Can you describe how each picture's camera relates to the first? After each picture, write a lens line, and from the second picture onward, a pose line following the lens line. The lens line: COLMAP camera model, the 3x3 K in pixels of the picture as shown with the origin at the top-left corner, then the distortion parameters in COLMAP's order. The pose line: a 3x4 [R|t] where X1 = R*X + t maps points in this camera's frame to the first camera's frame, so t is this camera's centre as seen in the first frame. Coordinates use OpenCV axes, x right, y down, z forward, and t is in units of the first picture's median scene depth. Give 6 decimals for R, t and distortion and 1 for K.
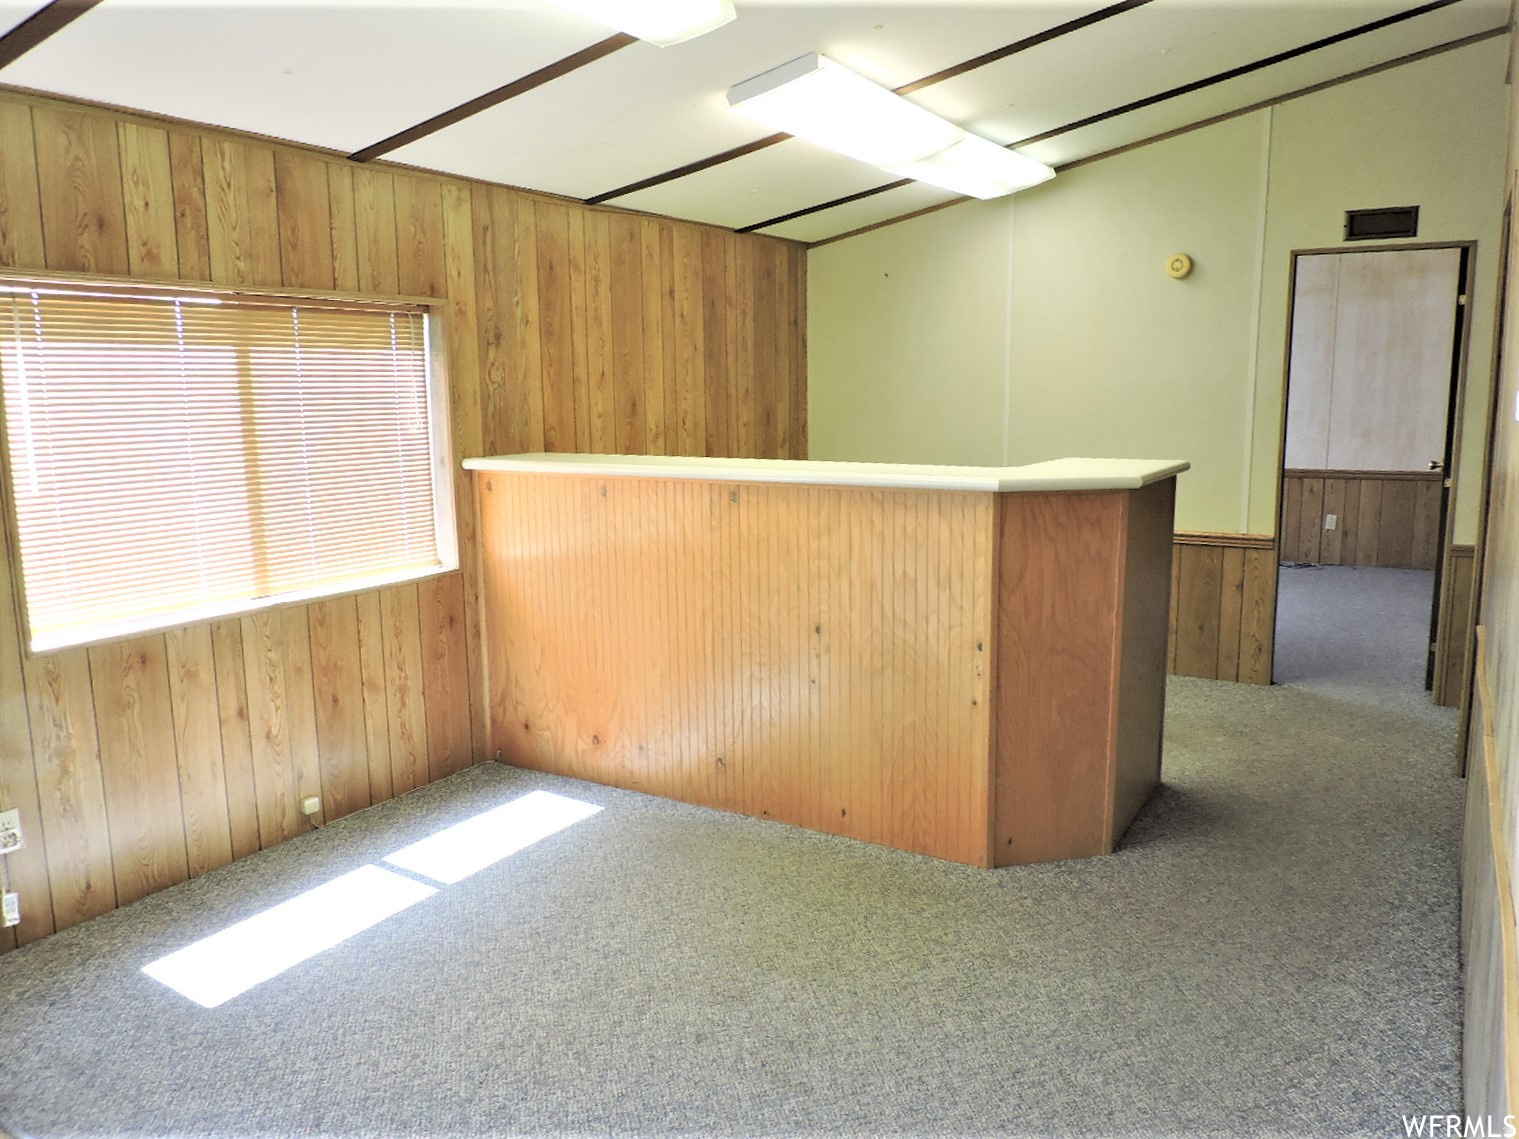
lens RADIAL K [[1149.1, 0, 759.5], [0, 1149.1, 569.5], [0, 0, 1]] dist [-0.015406, 0.006061]
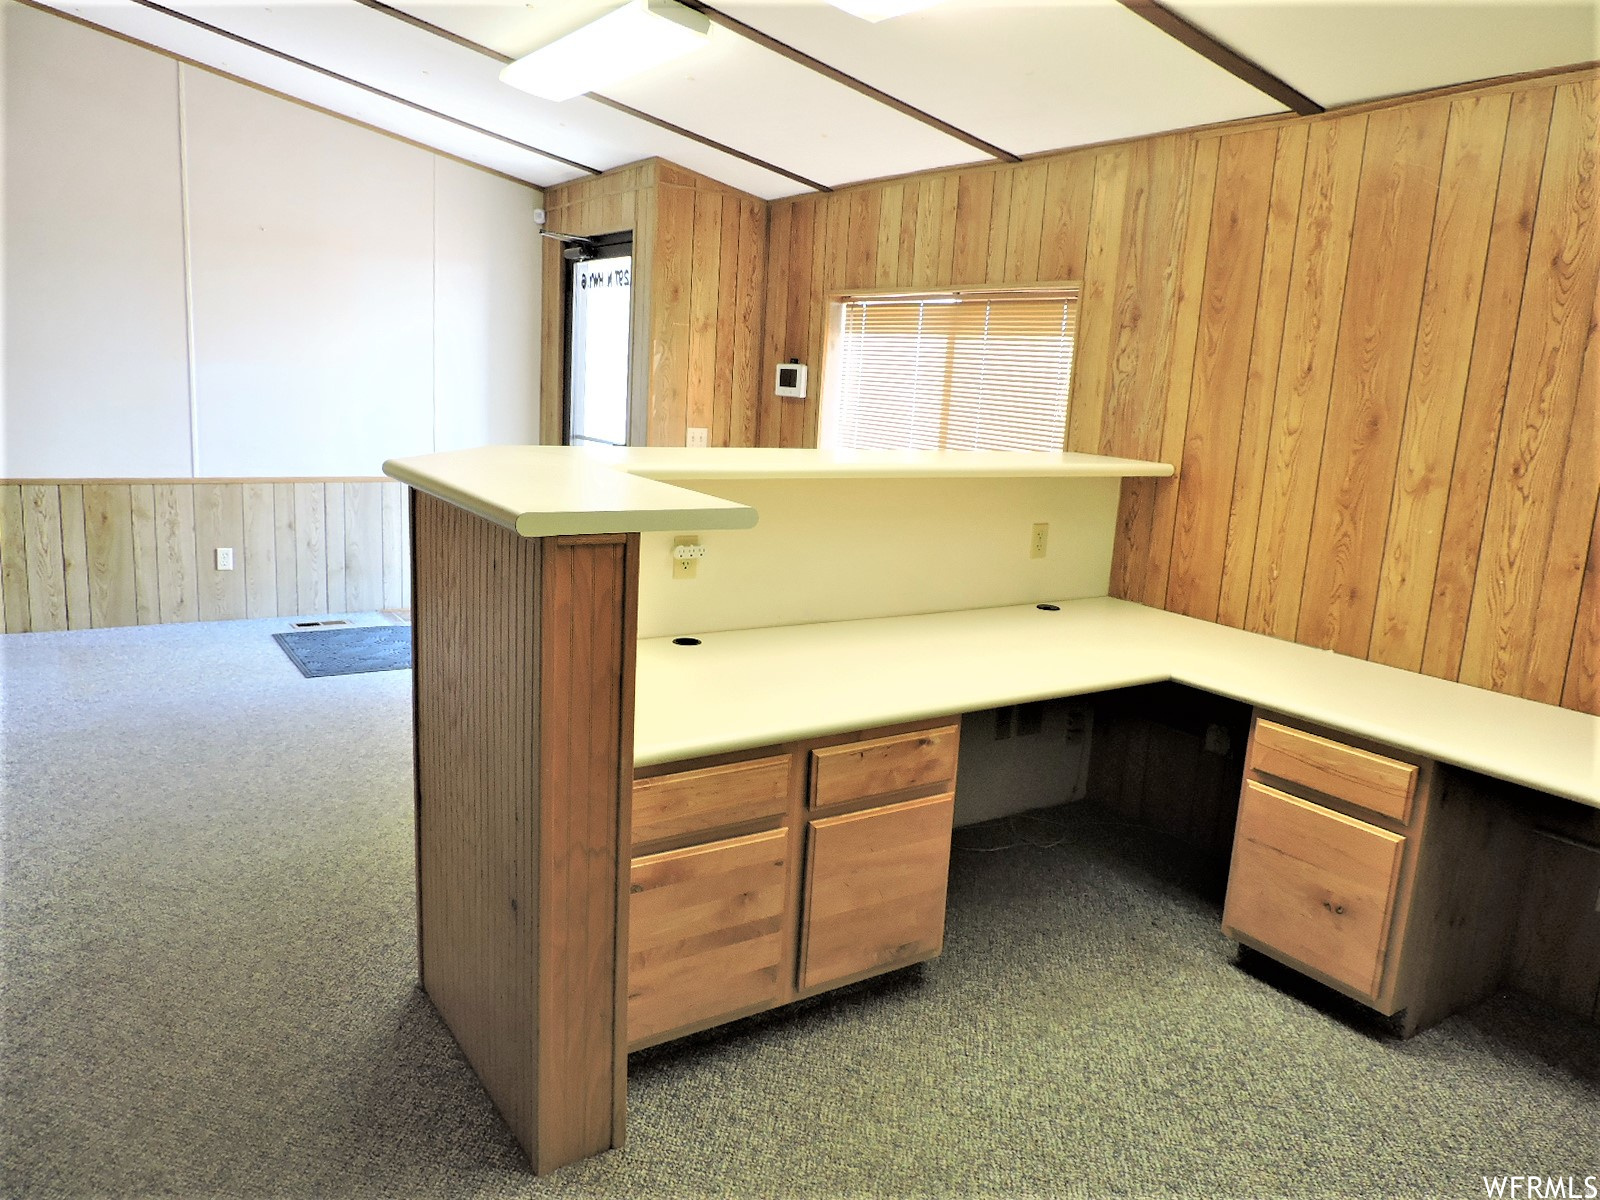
lens RADIAL K [[1147.7, 0, 800.0], [0, 1147.7, 600.0], [0, 0, 1]] dist [-0.019768, 0.005042]
pose [[-0.430854, 0.156810, -0.888693, 0.671295], [-0.204249, 0.942286, 0.265290, -0.182325], [0.879004, 0.295815, -0.373959, 1.172234]]
